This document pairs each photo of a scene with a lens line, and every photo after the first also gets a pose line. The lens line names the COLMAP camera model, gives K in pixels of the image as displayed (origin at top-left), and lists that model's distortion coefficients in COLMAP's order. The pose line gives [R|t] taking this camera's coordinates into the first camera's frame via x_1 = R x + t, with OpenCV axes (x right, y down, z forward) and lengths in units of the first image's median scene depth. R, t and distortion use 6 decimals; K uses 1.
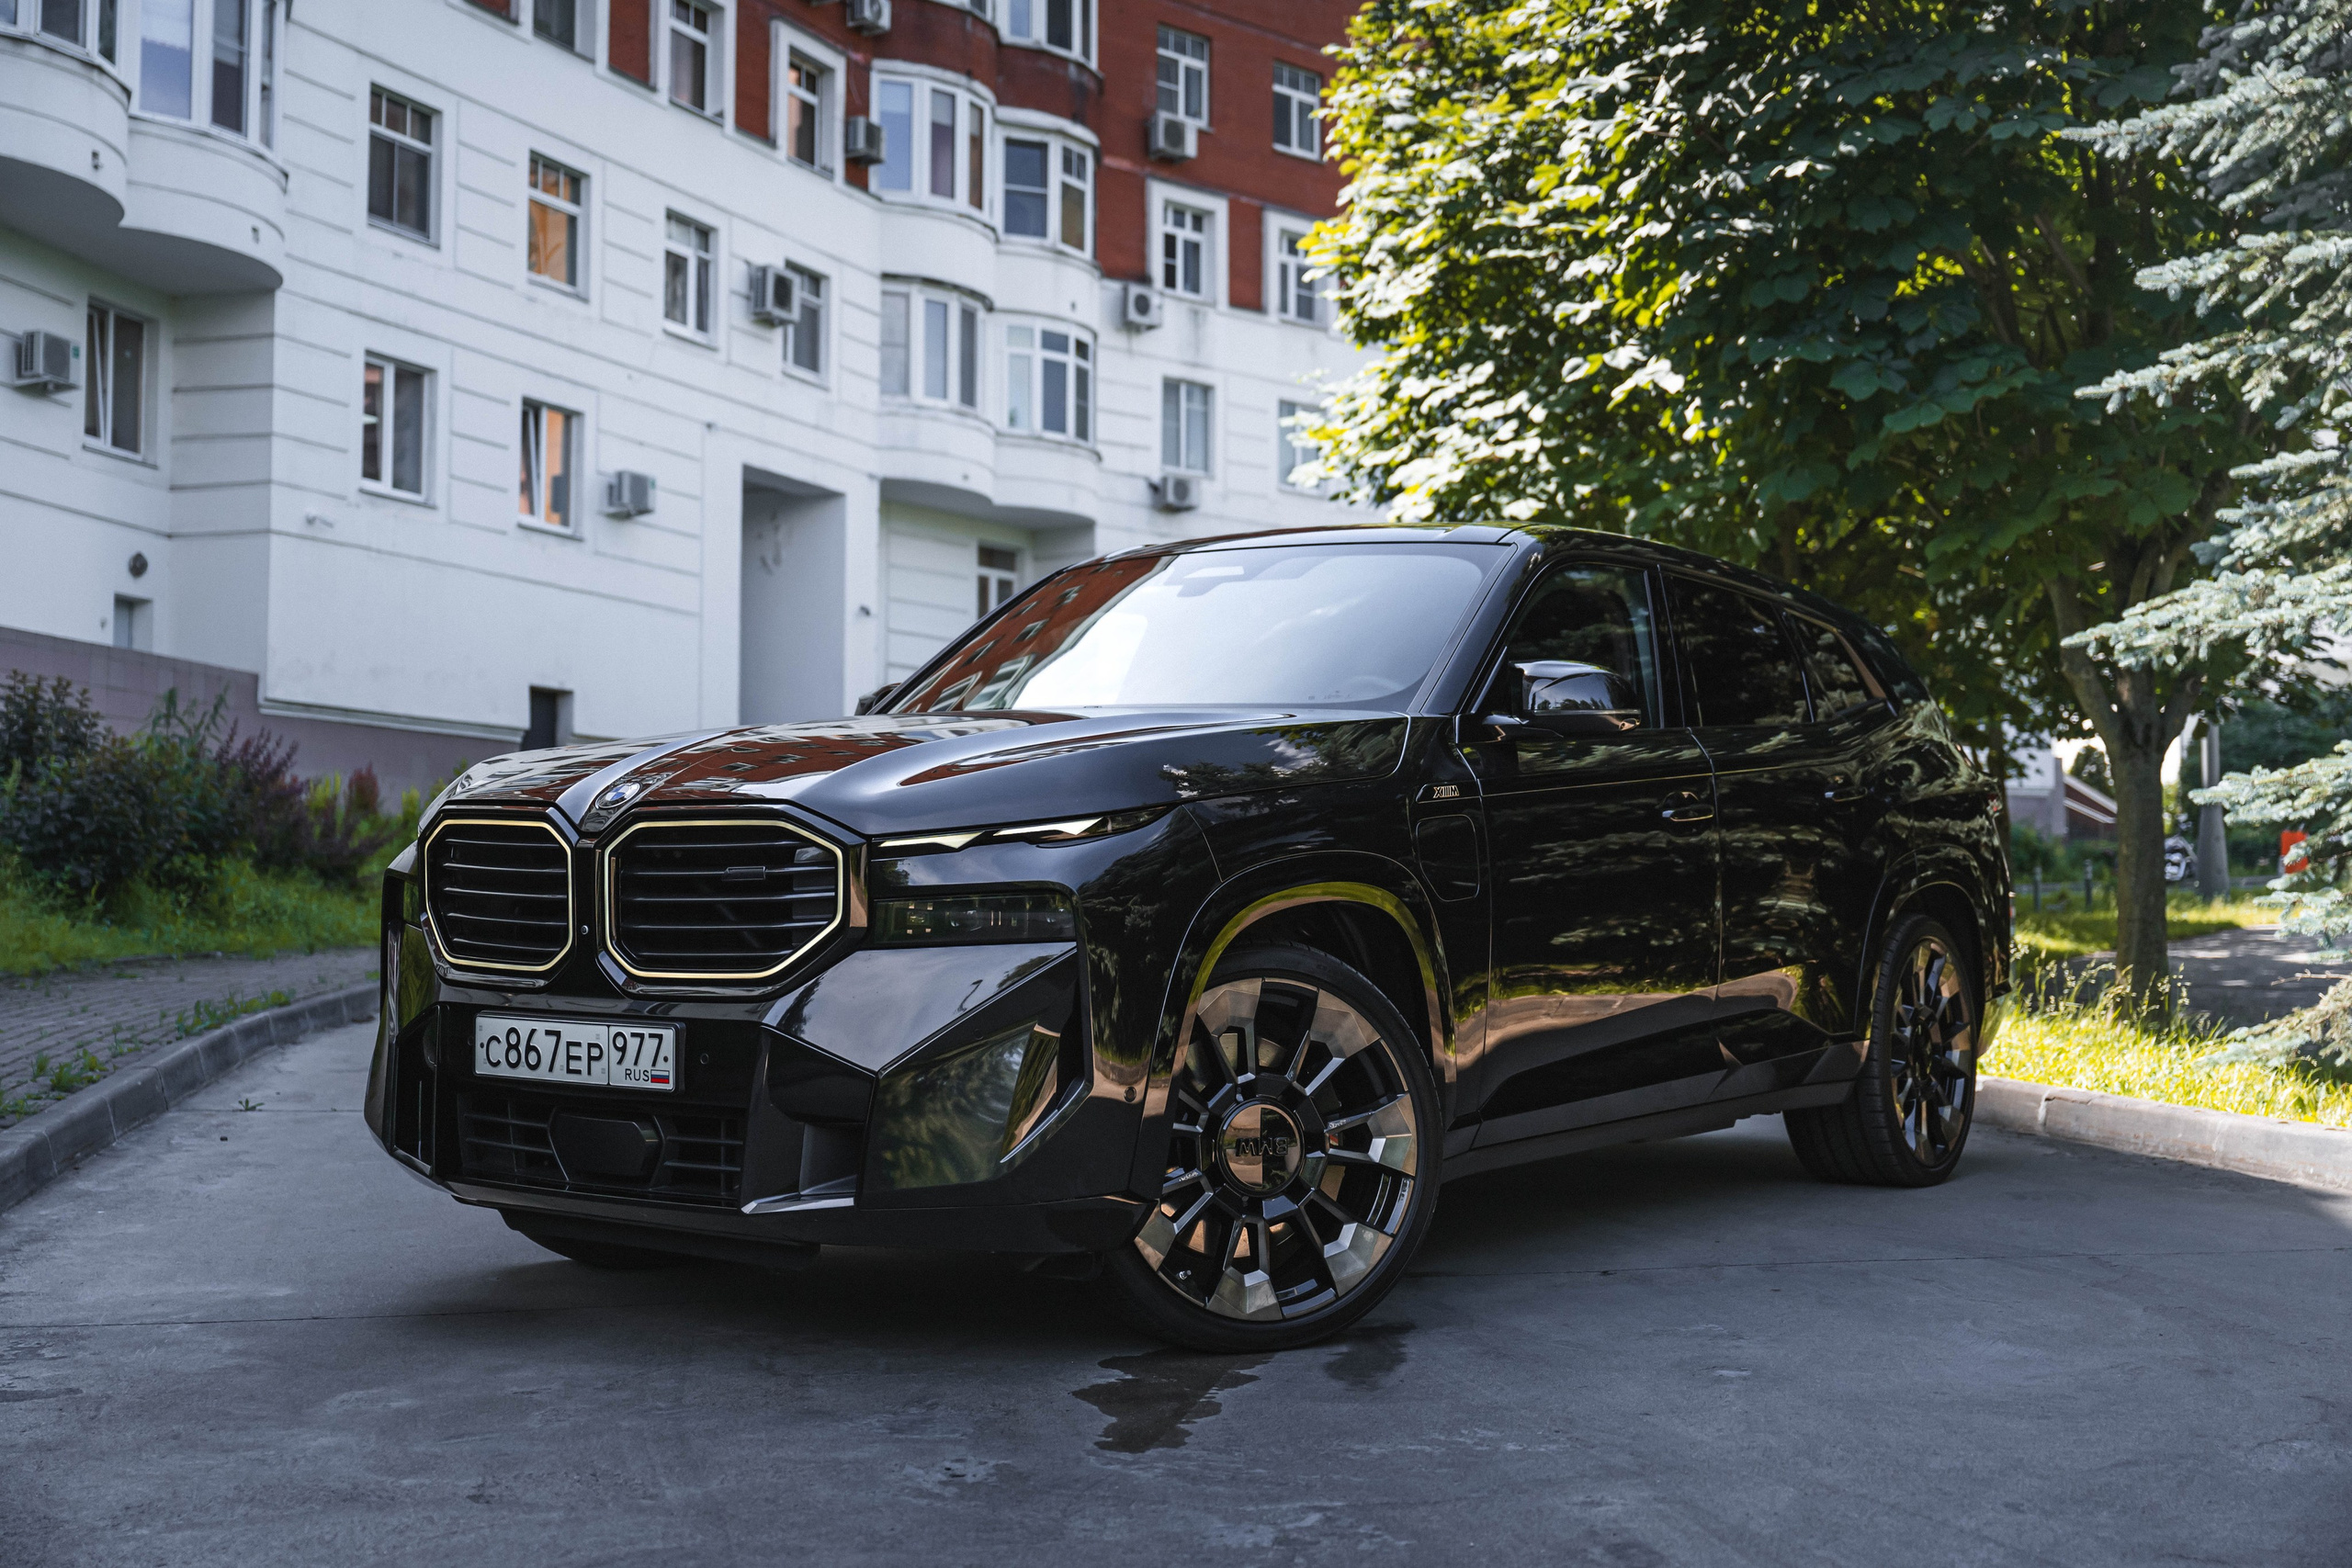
lens RADIAL K [[2729.6, 0, 1176.0], [0, 2729.6, 784.0], [0, 0, 1]] dist [-0.000253, 0.020239]
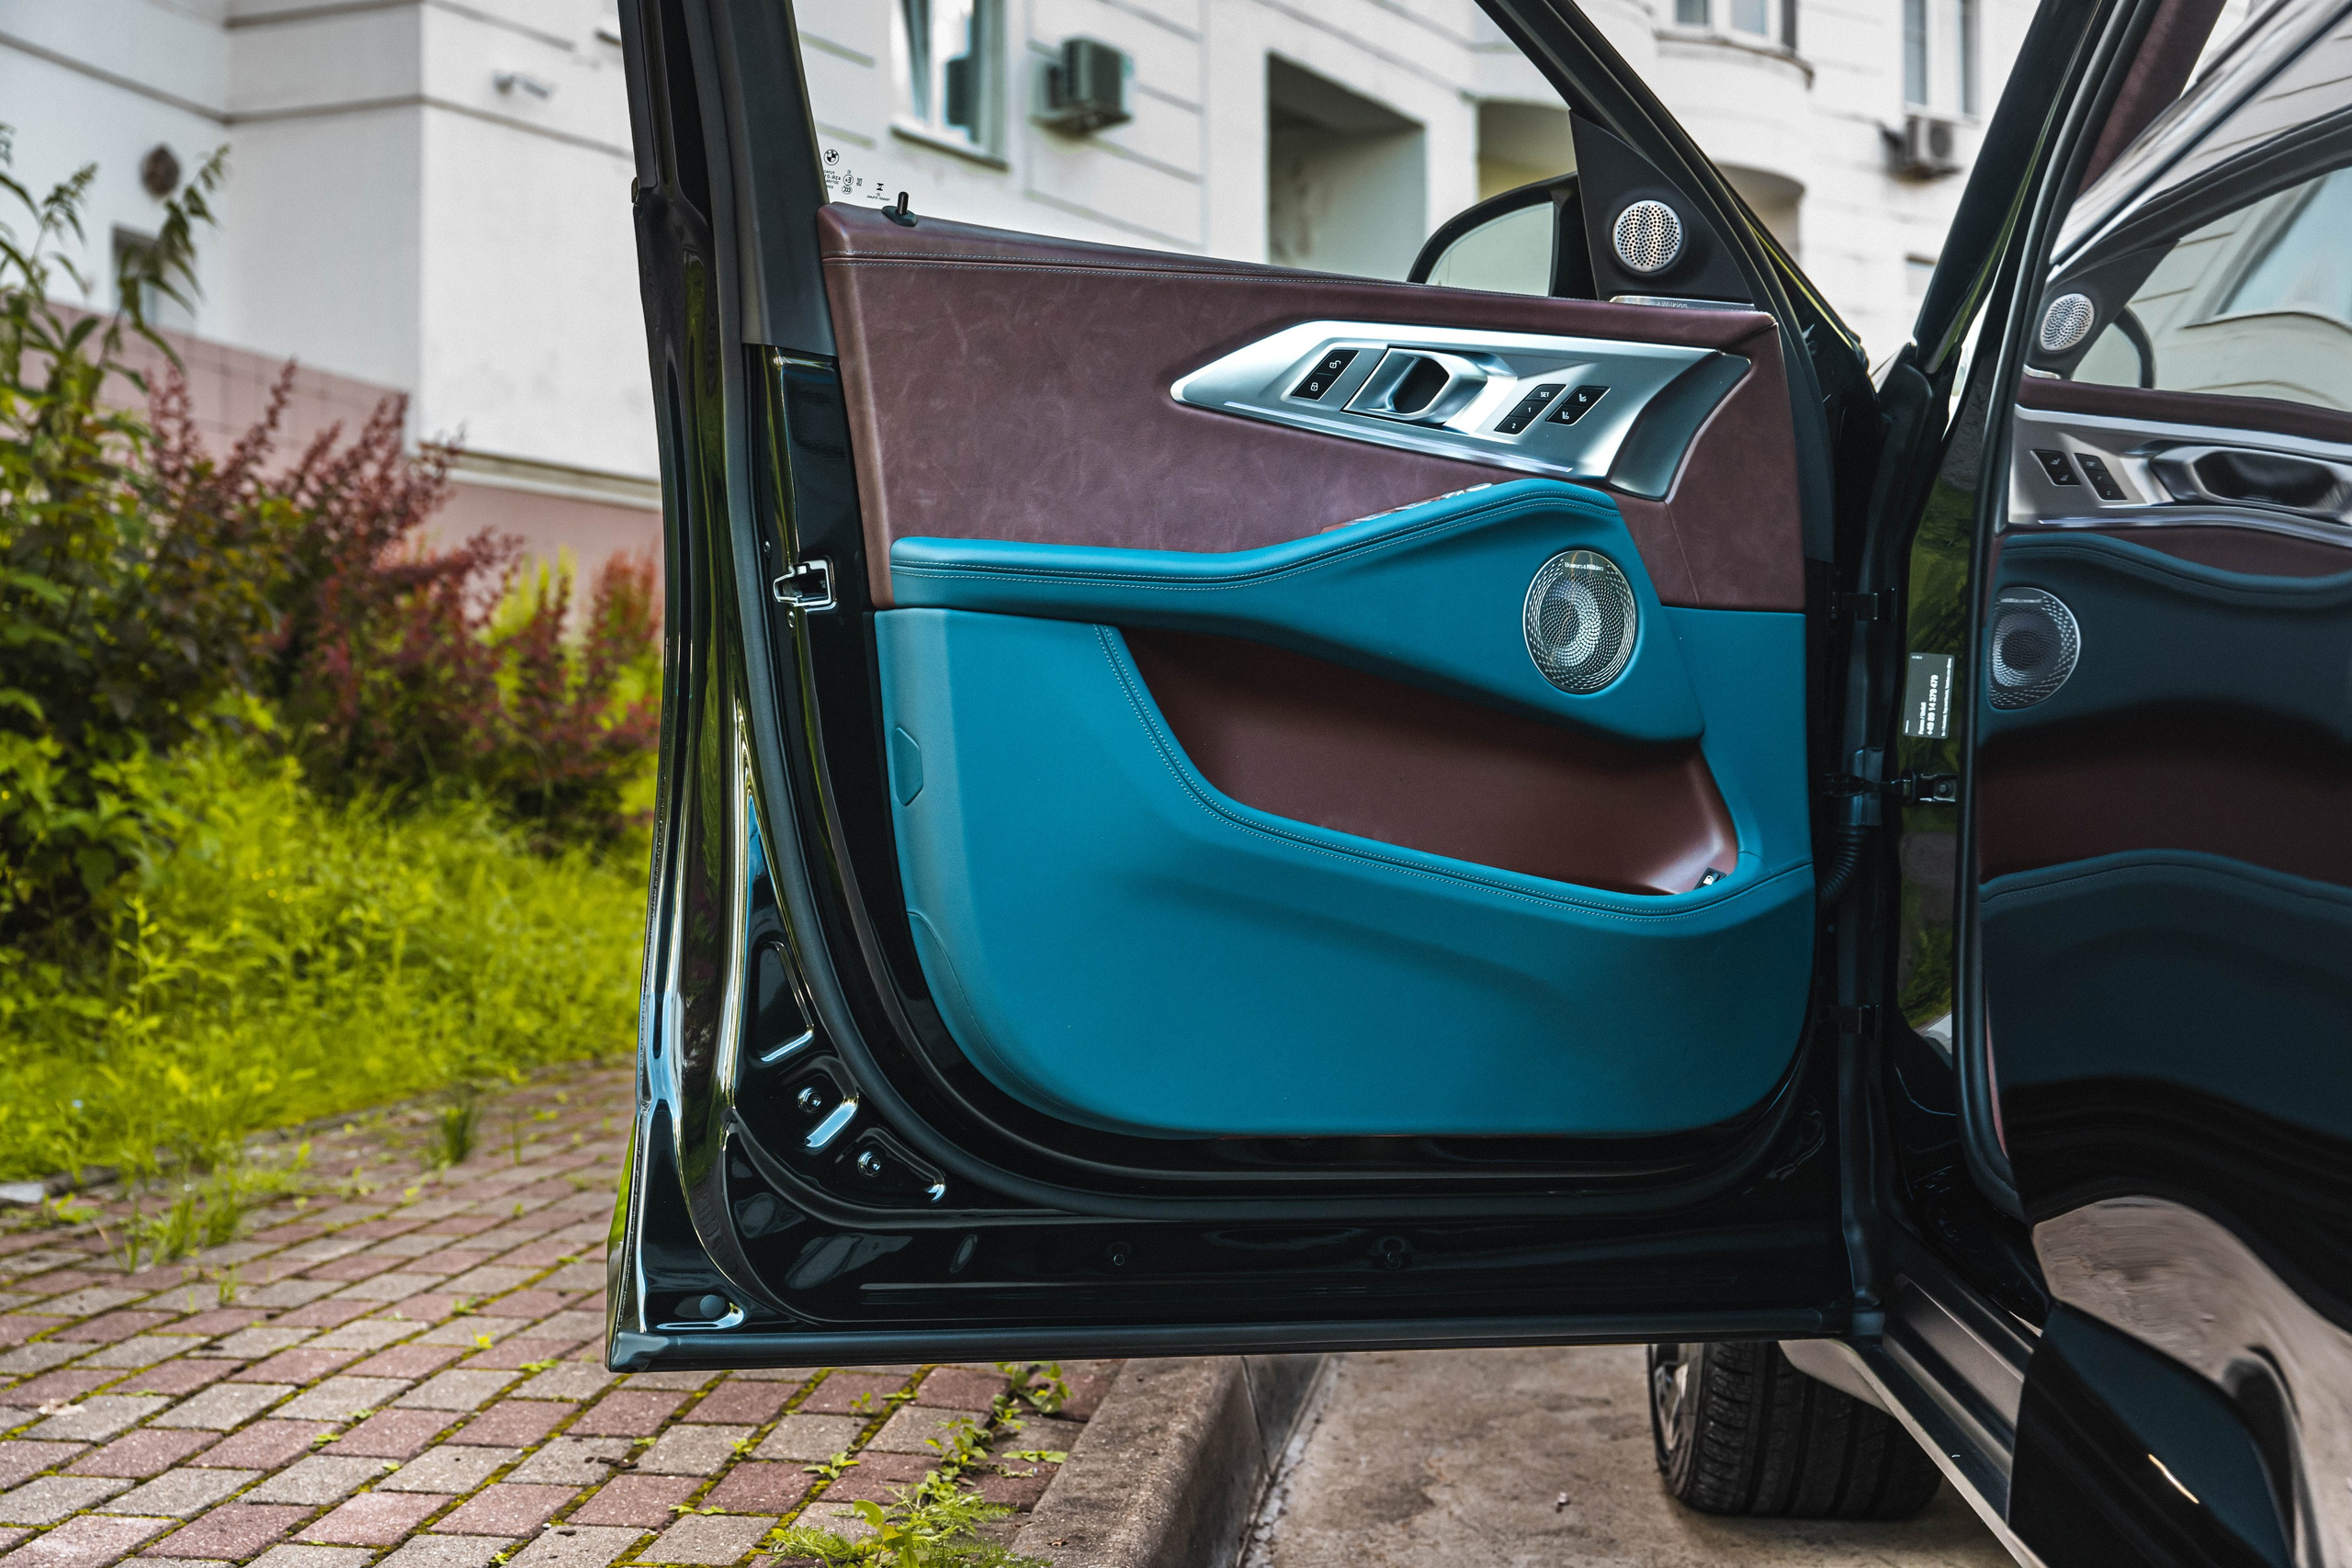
lens RADIAL K [[3269.5, 0, 1176.0], [0, 3269.5, 784.0], [0, 0, 1]] dist [0.015241, 0.003148]
pose [[0.993358, -0.008353, -0.114764, -0.111749], [0.011960, 0.999455, 0.030777, 0.011284], [0.114445, -0.031945, 0.992916, 0.364469]]
